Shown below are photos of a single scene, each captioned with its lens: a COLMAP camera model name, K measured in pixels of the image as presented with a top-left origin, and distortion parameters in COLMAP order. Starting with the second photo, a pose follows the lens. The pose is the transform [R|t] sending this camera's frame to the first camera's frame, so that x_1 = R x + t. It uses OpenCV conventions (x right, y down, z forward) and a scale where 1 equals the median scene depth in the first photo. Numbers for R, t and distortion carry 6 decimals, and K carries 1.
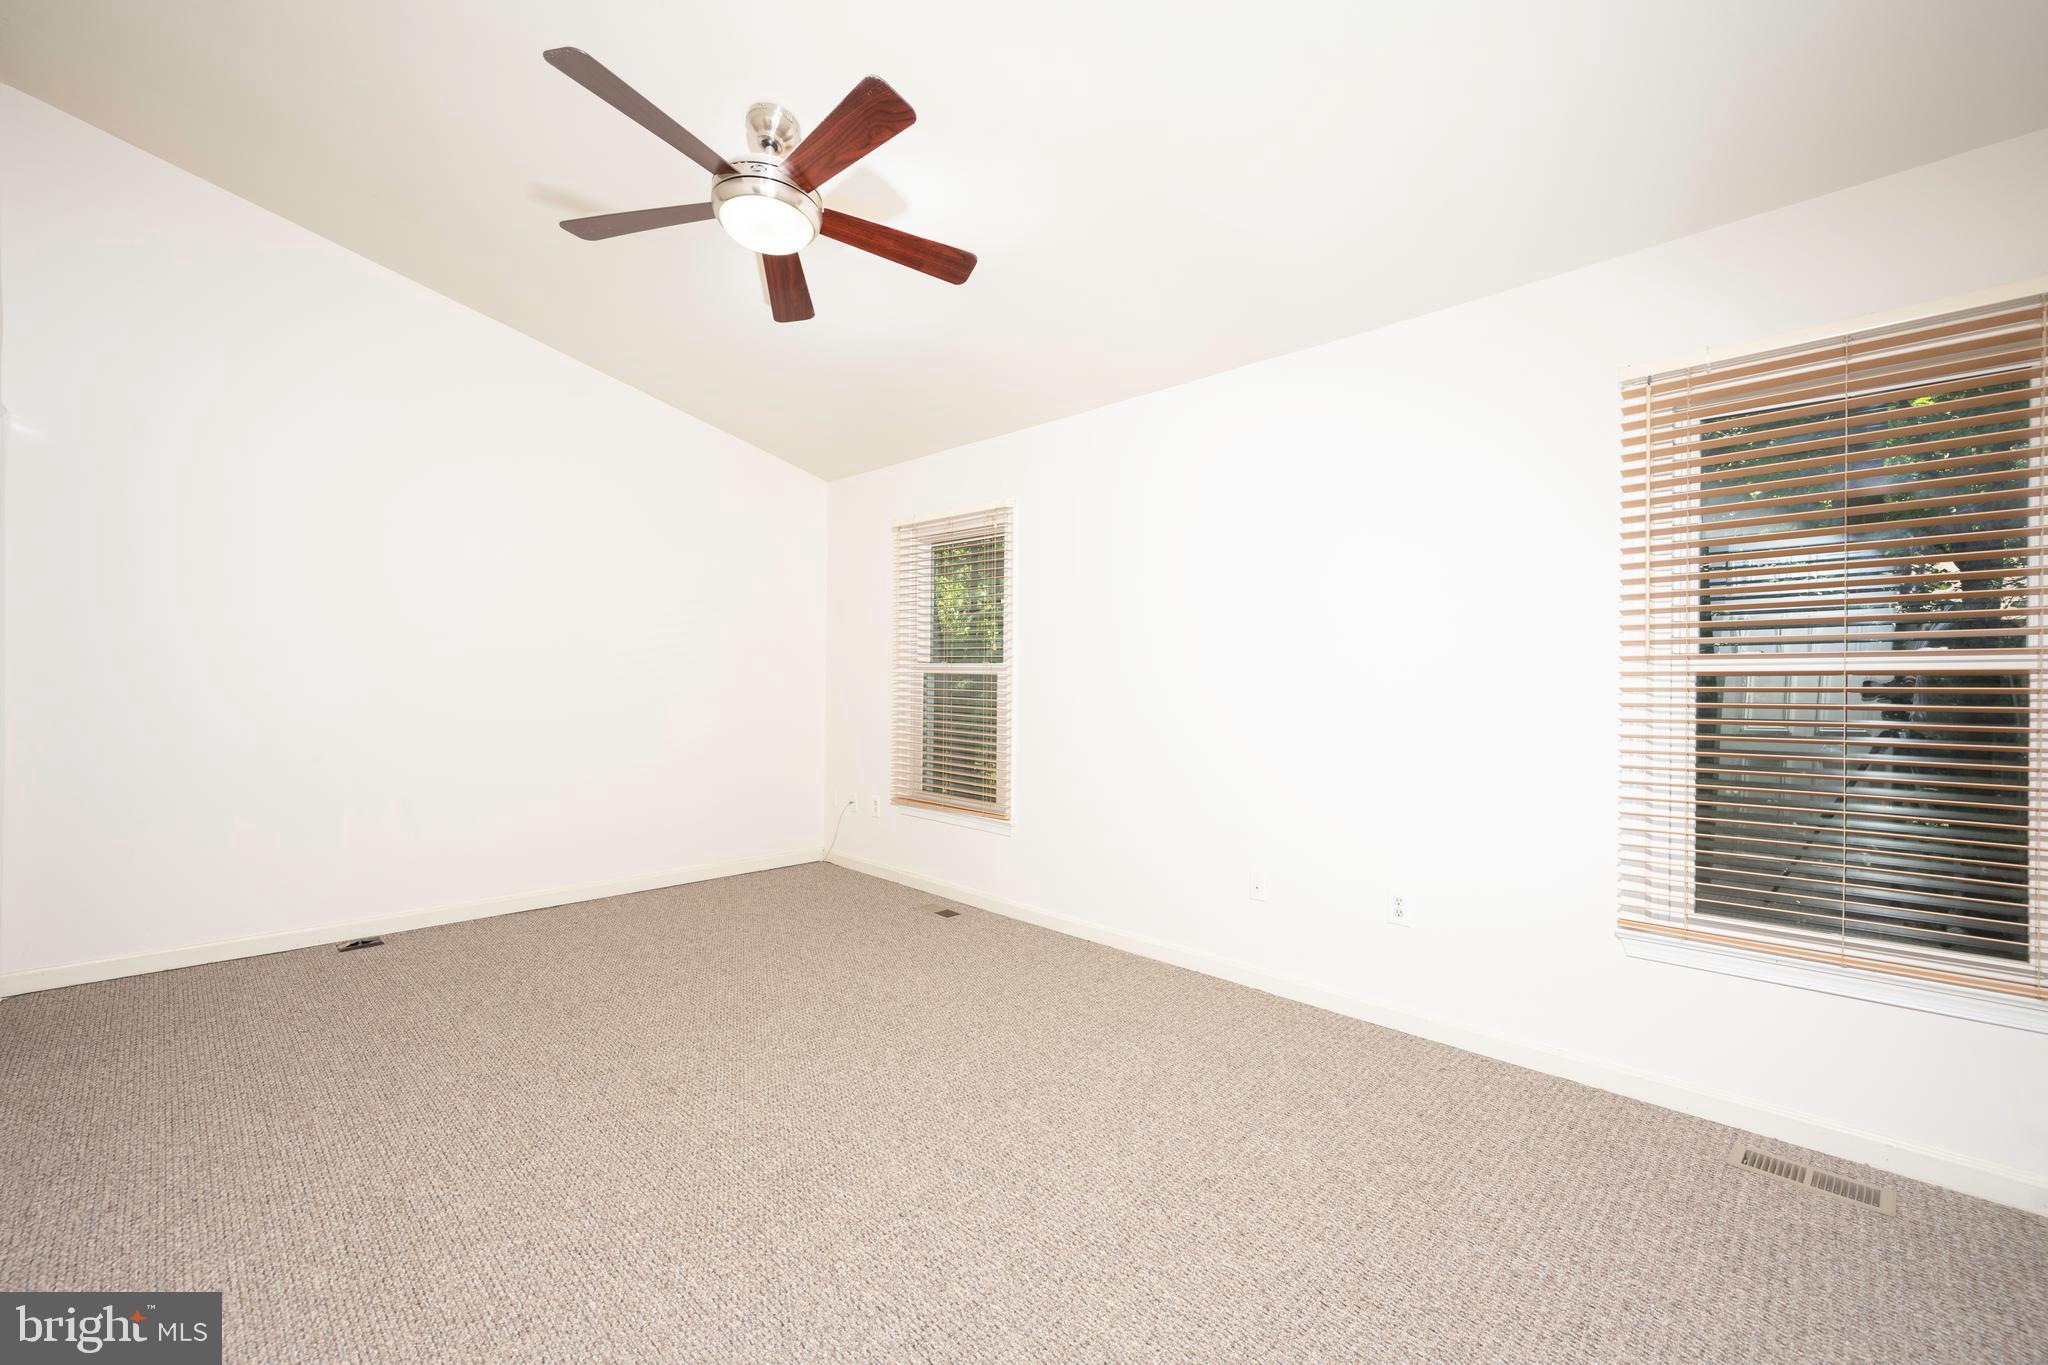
lens RADIAL K [[875.2, 0, 1017.7], [0, 875.2, 682.9], [0, 0, 1]] dist [-0.012297, -0.000229]
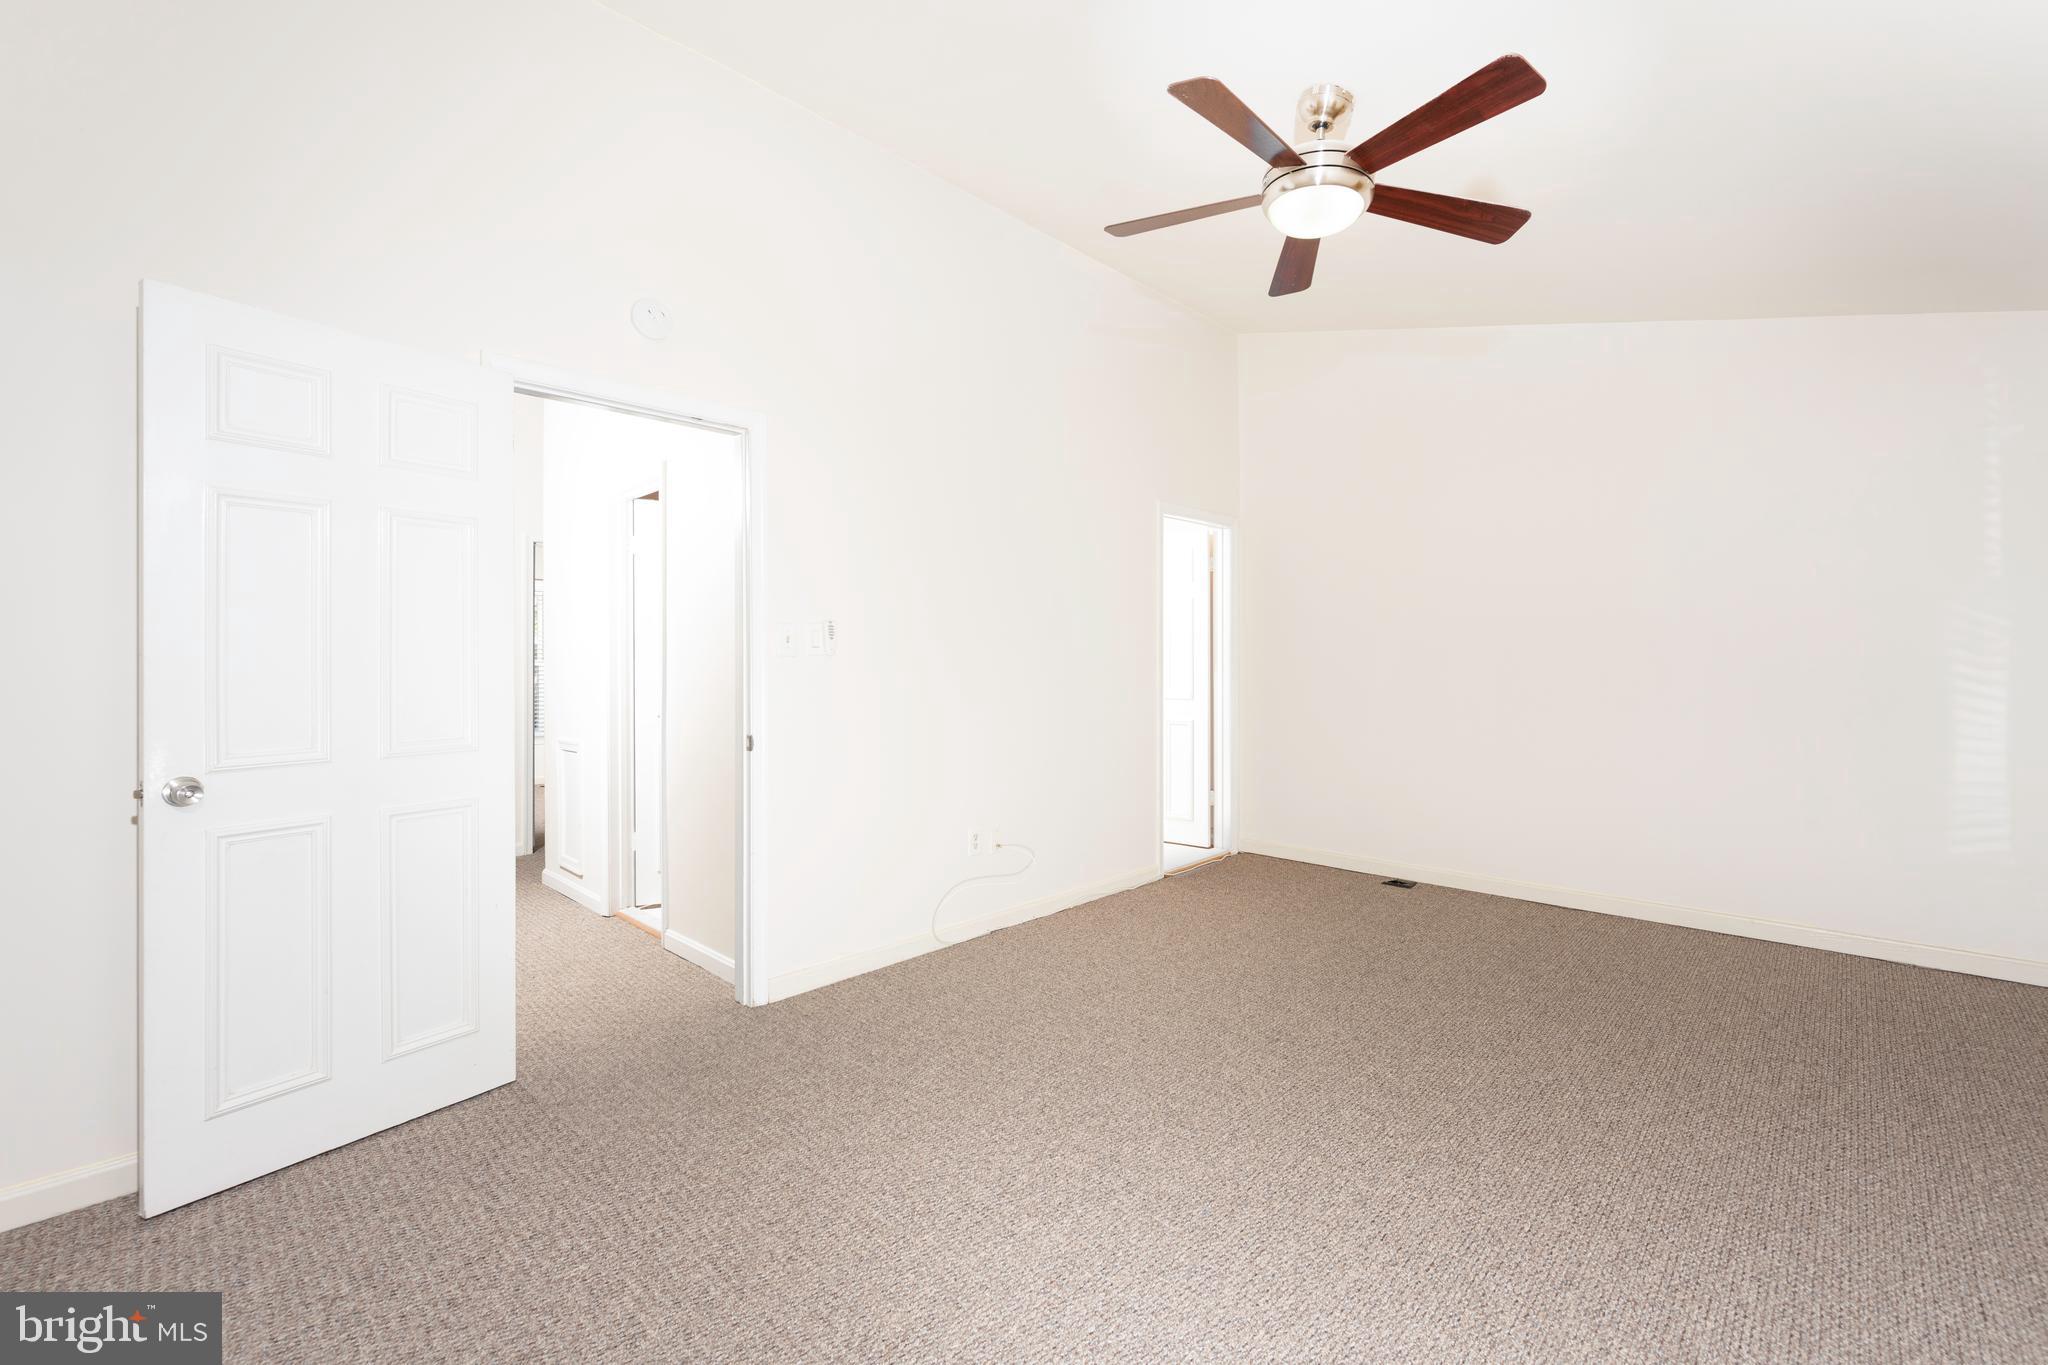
lens RADIAL K [[875.2, 0, 1026.7], [0, 875.2, 669.2], [0, 0, 1]] dist [-0.012297, -0.000229]
pose [[-0.018019, -0.001405, -0.999837, 0.499180], [-0.006088, 0.999981, -0.001296, 0.000287], [0.999819, 0.006063, -0.018027, 0.490867]]
